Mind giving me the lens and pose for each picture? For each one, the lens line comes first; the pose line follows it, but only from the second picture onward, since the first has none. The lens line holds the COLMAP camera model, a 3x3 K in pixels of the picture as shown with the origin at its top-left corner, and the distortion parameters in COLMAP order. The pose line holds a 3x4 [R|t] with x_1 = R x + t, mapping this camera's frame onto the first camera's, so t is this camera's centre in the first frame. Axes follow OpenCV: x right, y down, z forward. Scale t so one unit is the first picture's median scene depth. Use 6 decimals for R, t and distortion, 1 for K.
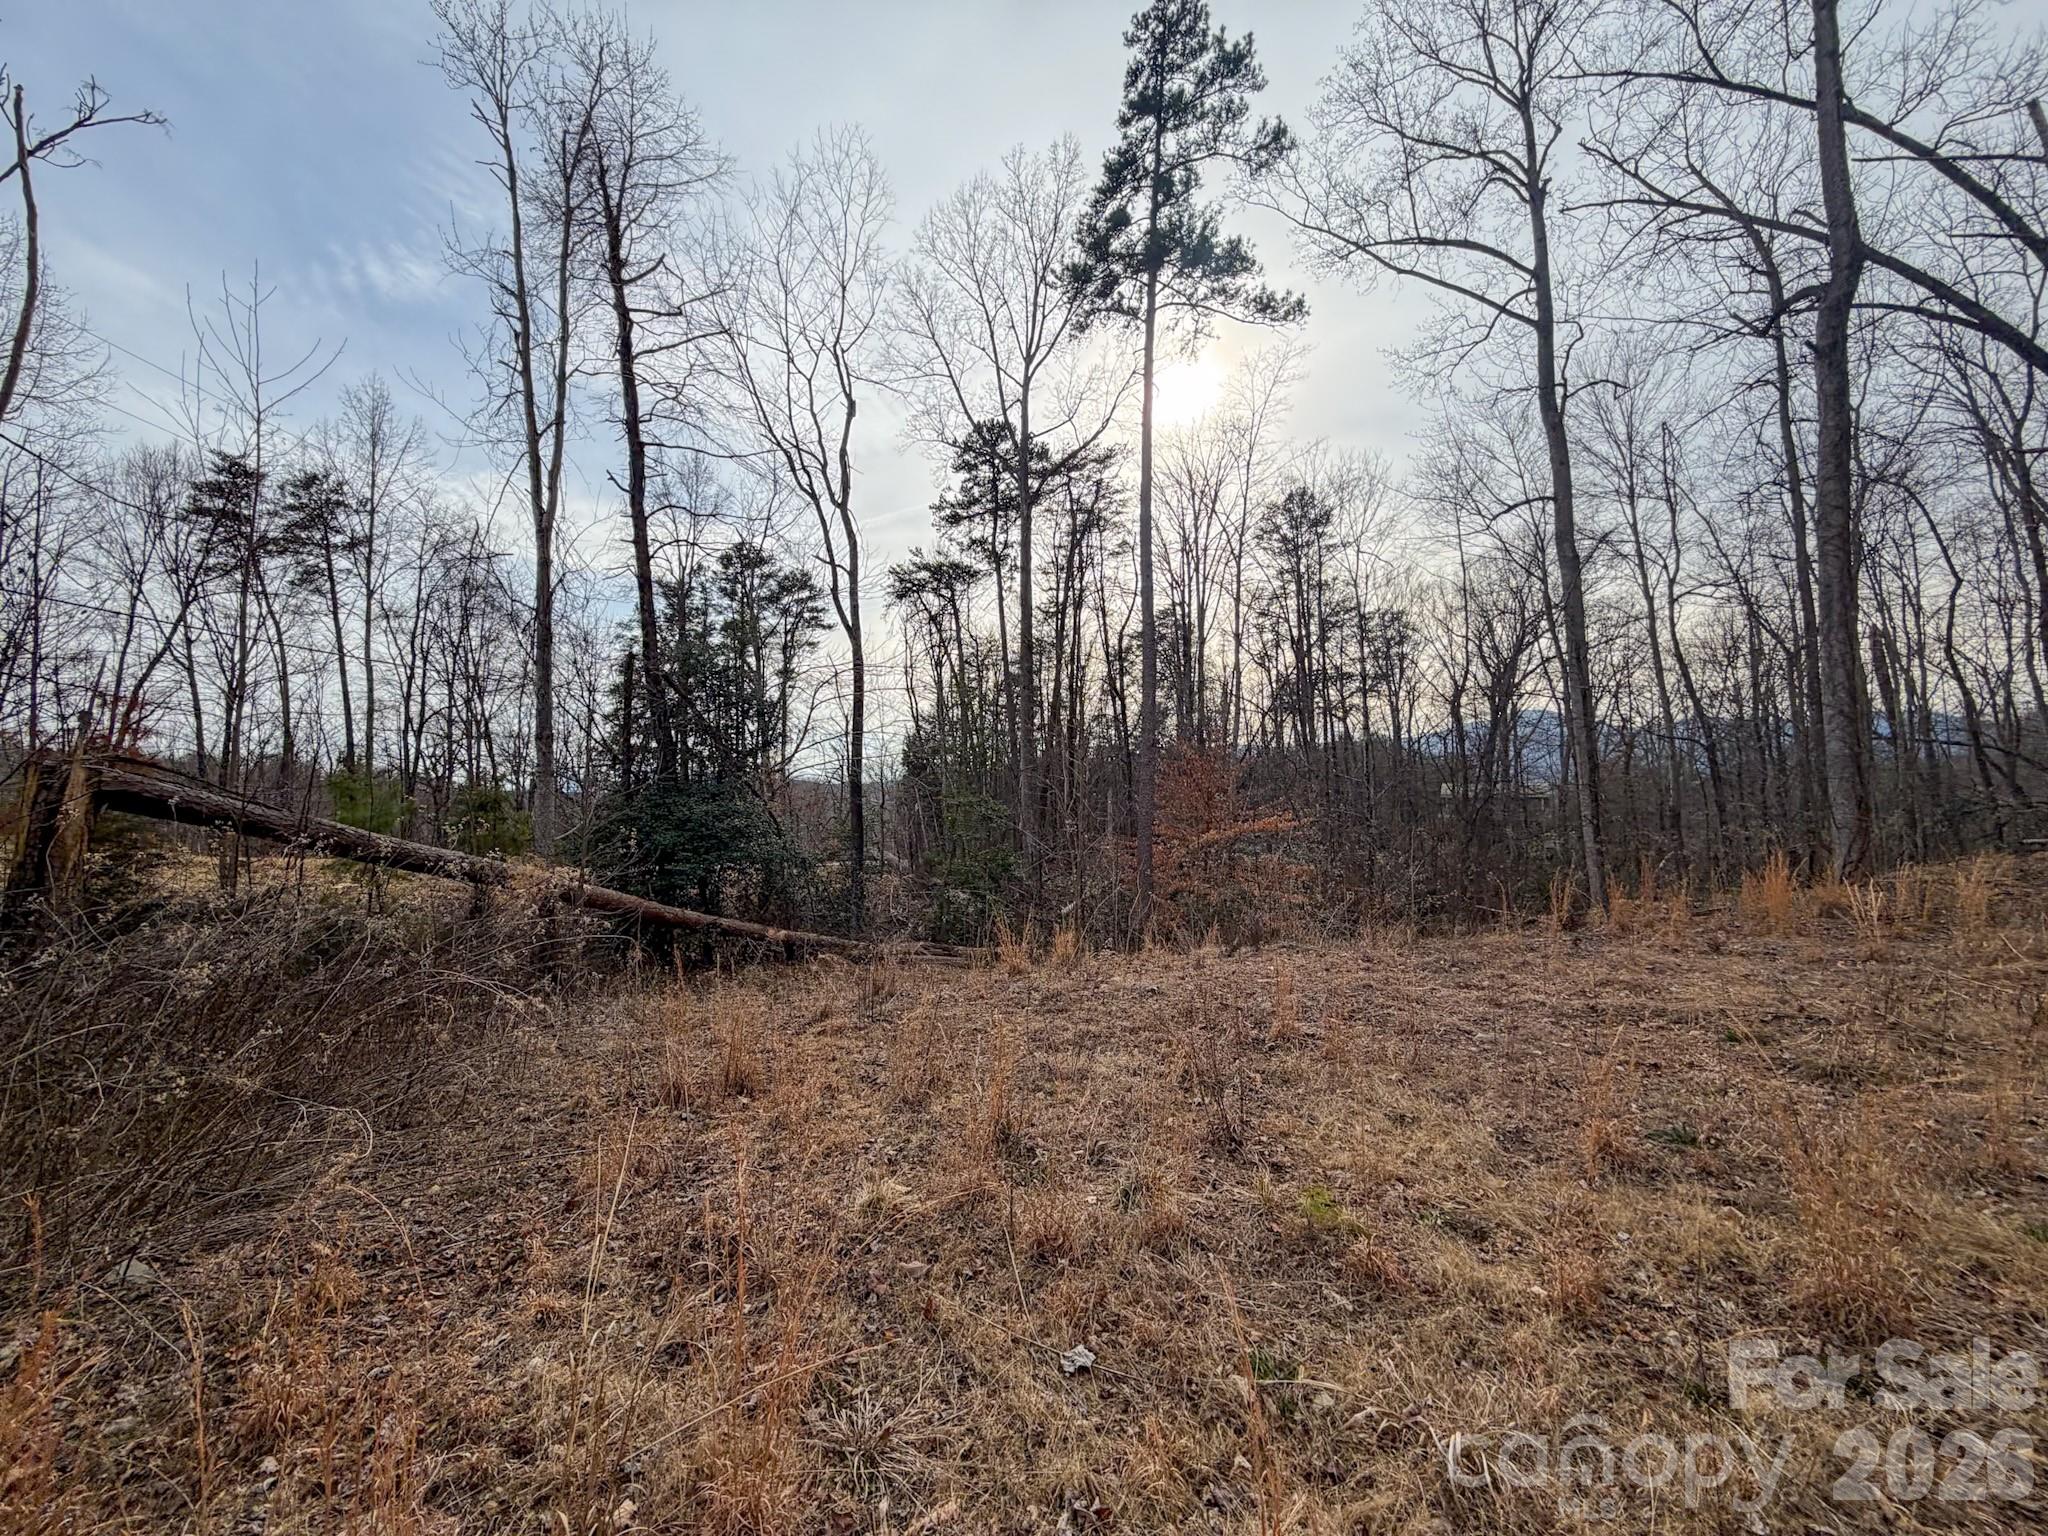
lens RADIAL K [[820.9, 0, 1022.4], [0, 820.9, 764.7], [0, 0, 1]] dist [-0.000206, 0.000014]
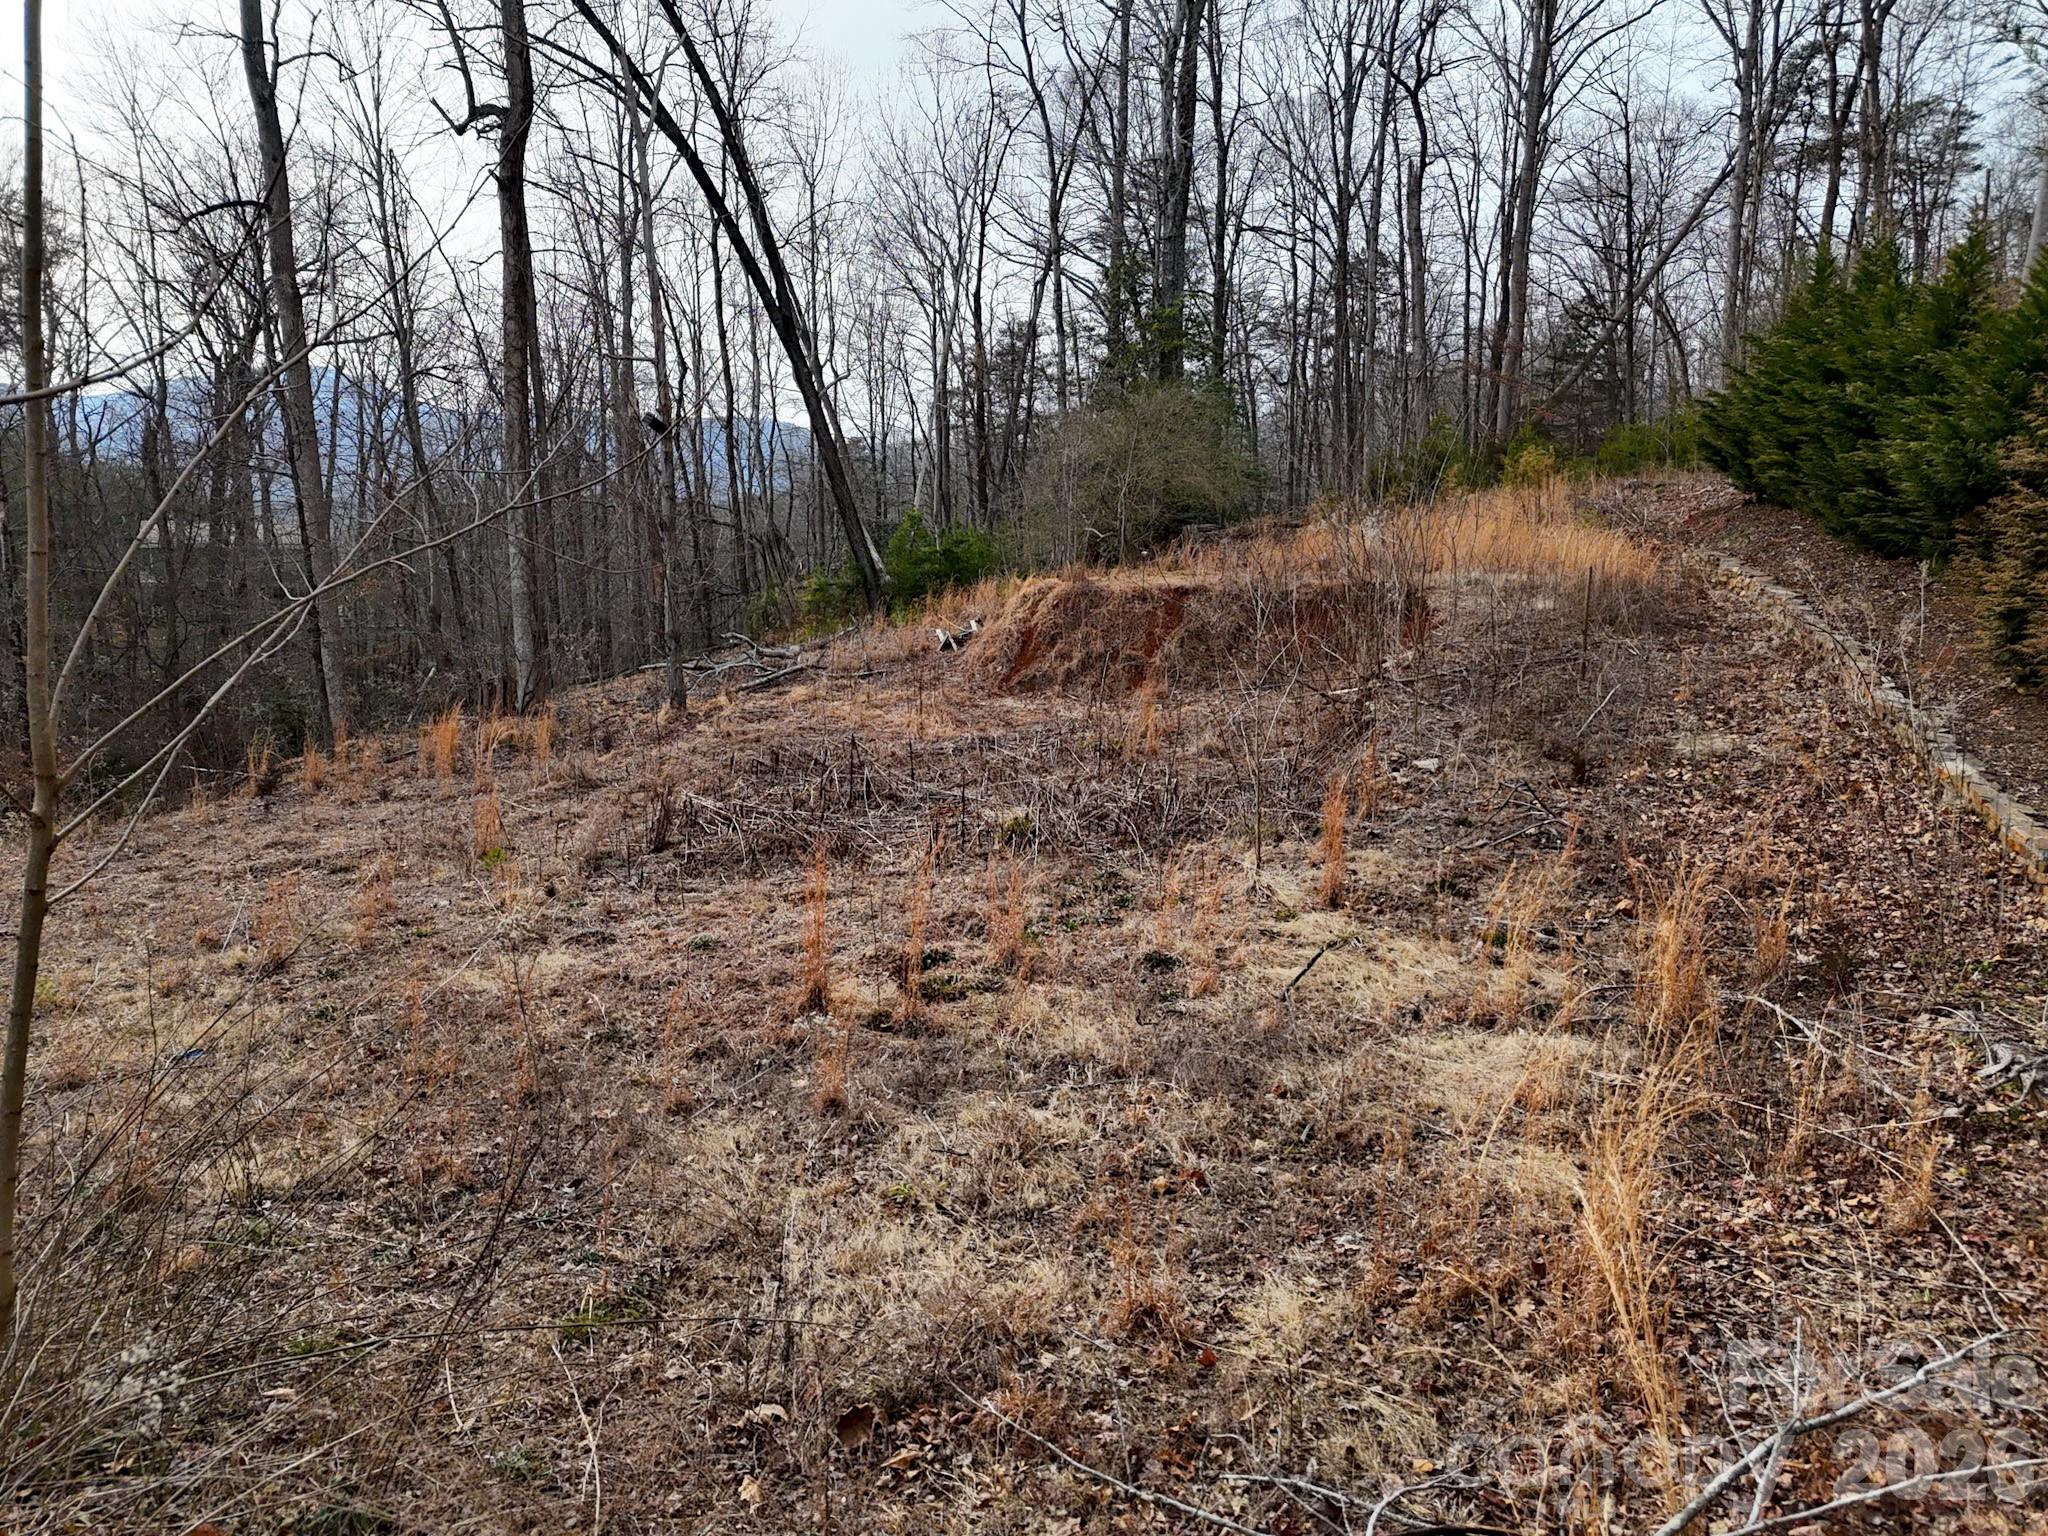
lens RADIAL K [[1463.5, 0, 1020.7], [0, 1463.5, 766.9], [0, 0, 1]] dist [0.048903, -0.033920]
pose [[0.540538, -0.115739, 0.833321, -0.268974], [-0.058578, 0.982911, 0.174513, -0.160803], [-0.839278, -0.143145, 0.524520, -0.577261]]
